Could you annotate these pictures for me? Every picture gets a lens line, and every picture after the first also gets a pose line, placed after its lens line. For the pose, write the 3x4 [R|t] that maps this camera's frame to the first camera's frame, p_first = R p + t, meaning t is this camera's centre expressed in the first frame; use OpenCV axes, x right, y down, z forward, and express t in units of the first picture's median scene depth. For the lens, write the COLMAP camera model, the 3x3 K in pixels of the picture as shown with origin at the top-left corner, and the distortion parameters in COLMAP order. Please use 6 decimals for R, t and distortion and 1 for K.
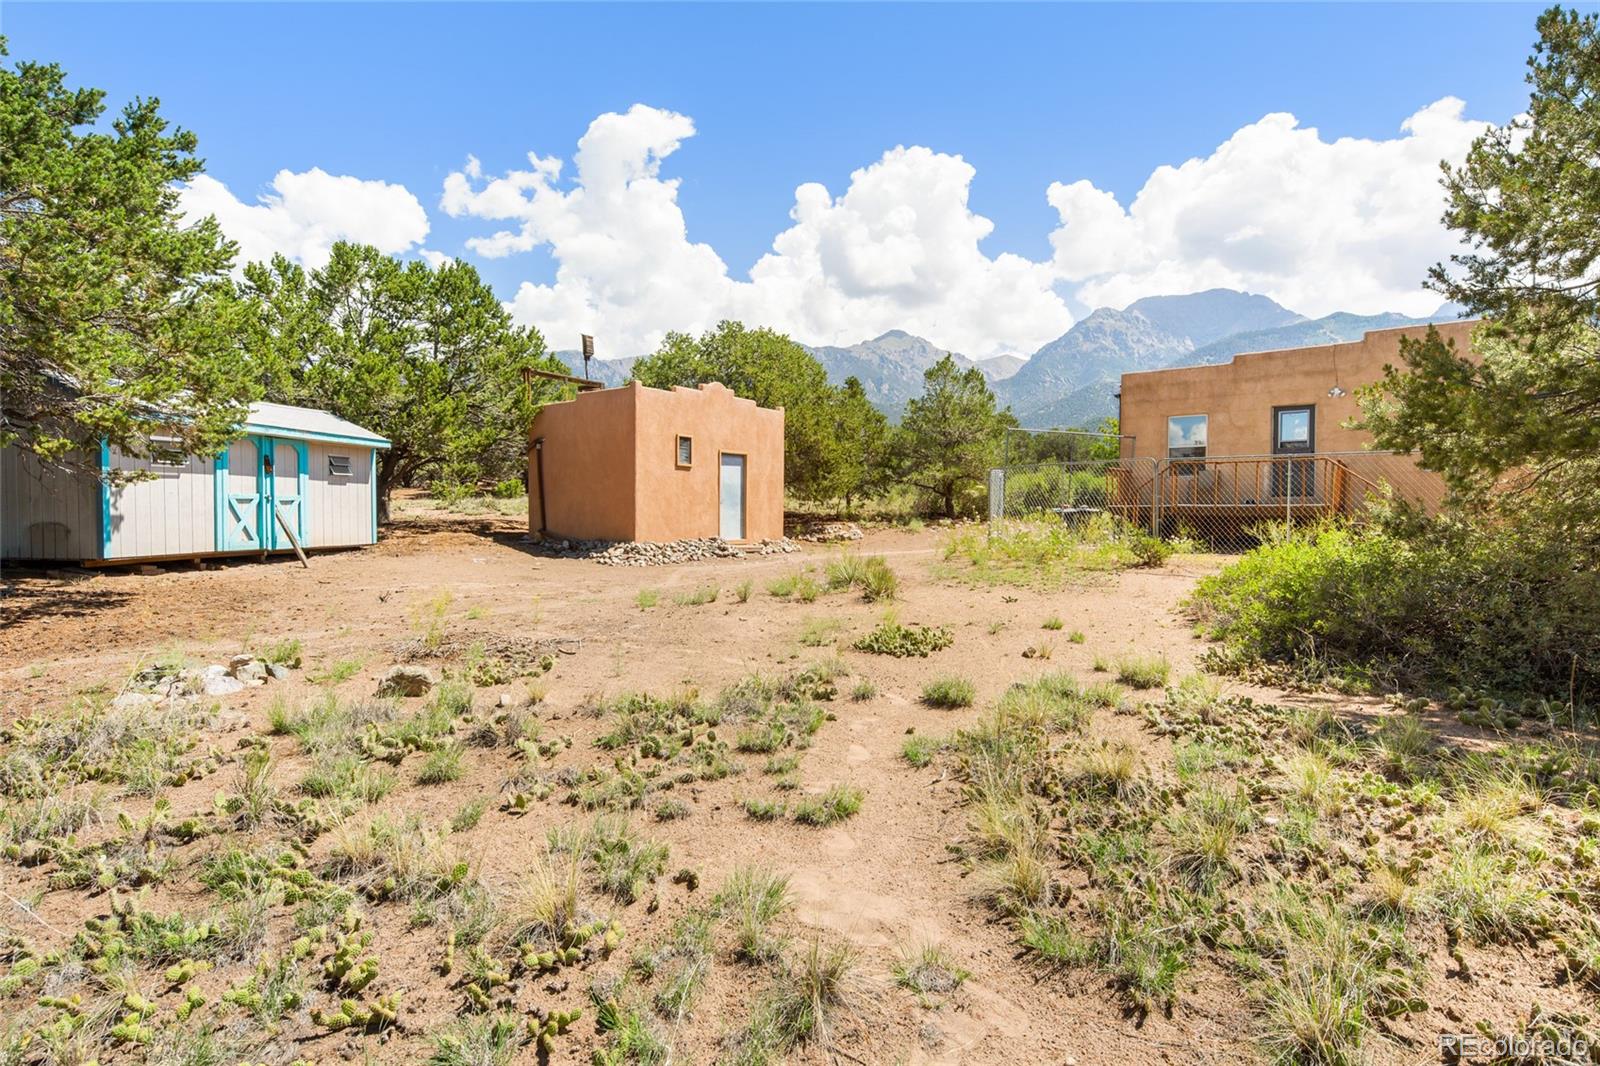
lens RADIAL K [[798.7, 0, 815.6], [0, 798.7, 580.9], [0, 0, 1]] dist [0.000266, -0.000619]
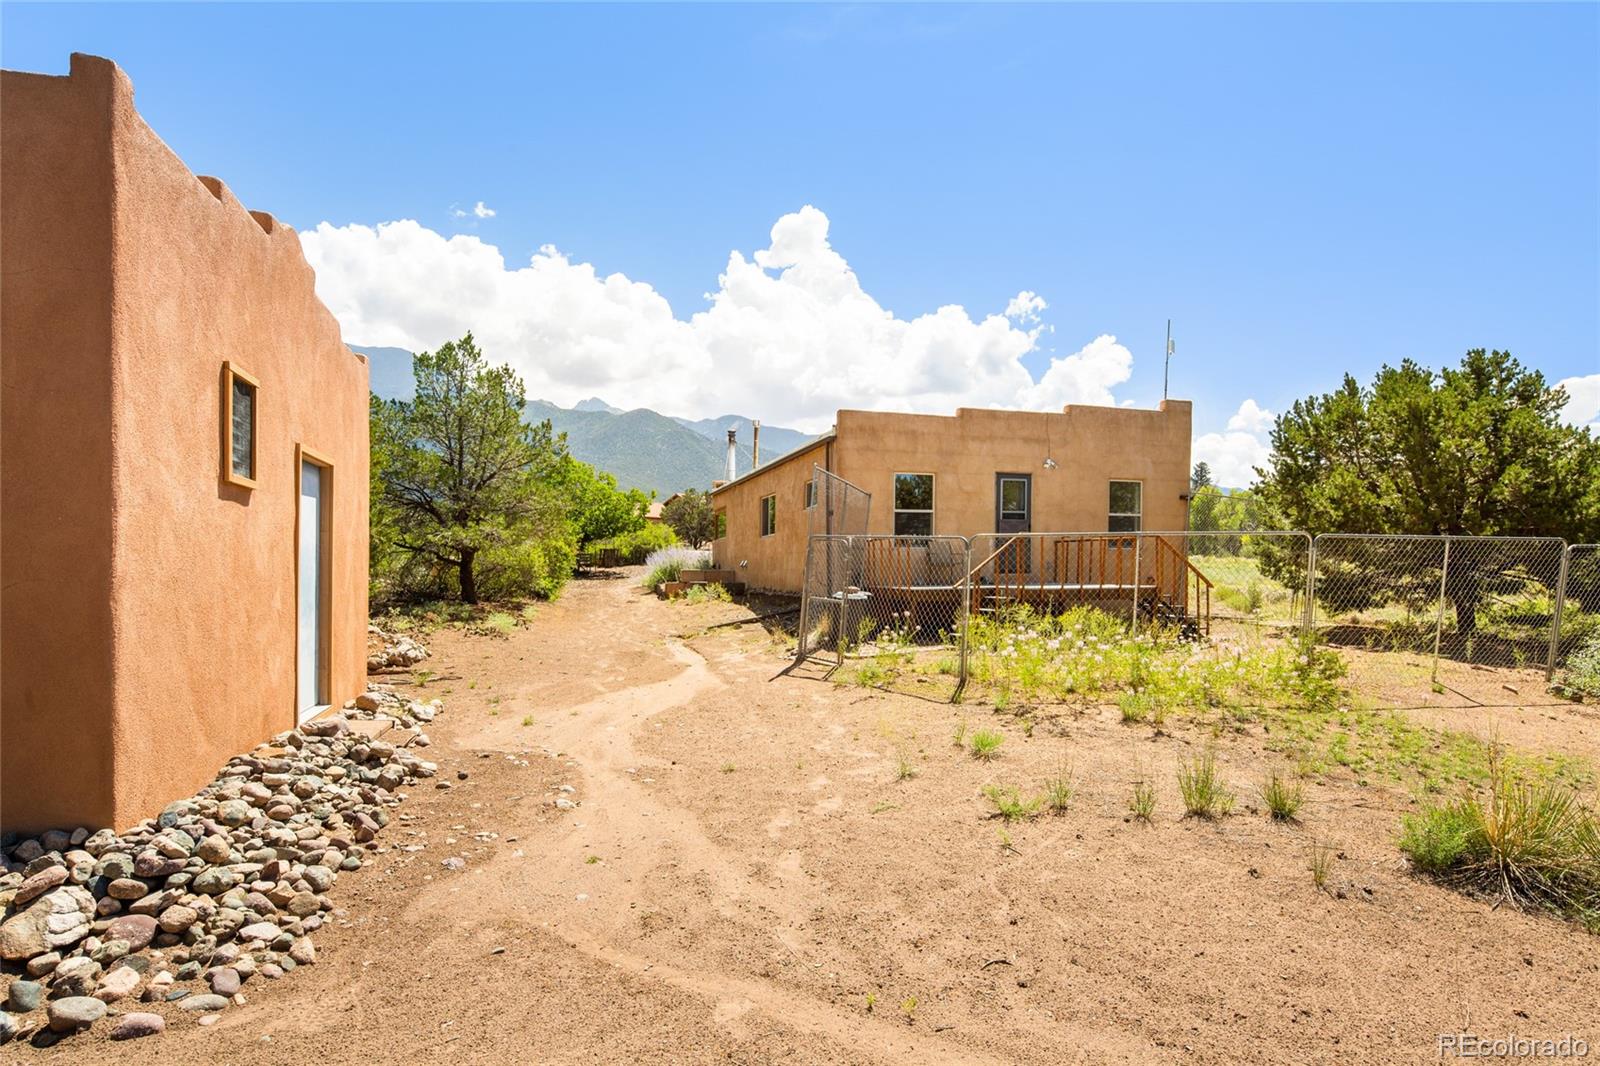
lens RADIAL K [[788.8, 0, 793.0], [0, 788.8, 576.1], [0, 0, 1]] dist [0.001250, 0.000134]
pose [[0.583136, -0.013389, 0.812264, -0.237491], [0.075104, 0.996471, -0.037493, -0.077426], [-0.808895, 0.082868, 0.582083, 0.603852]]
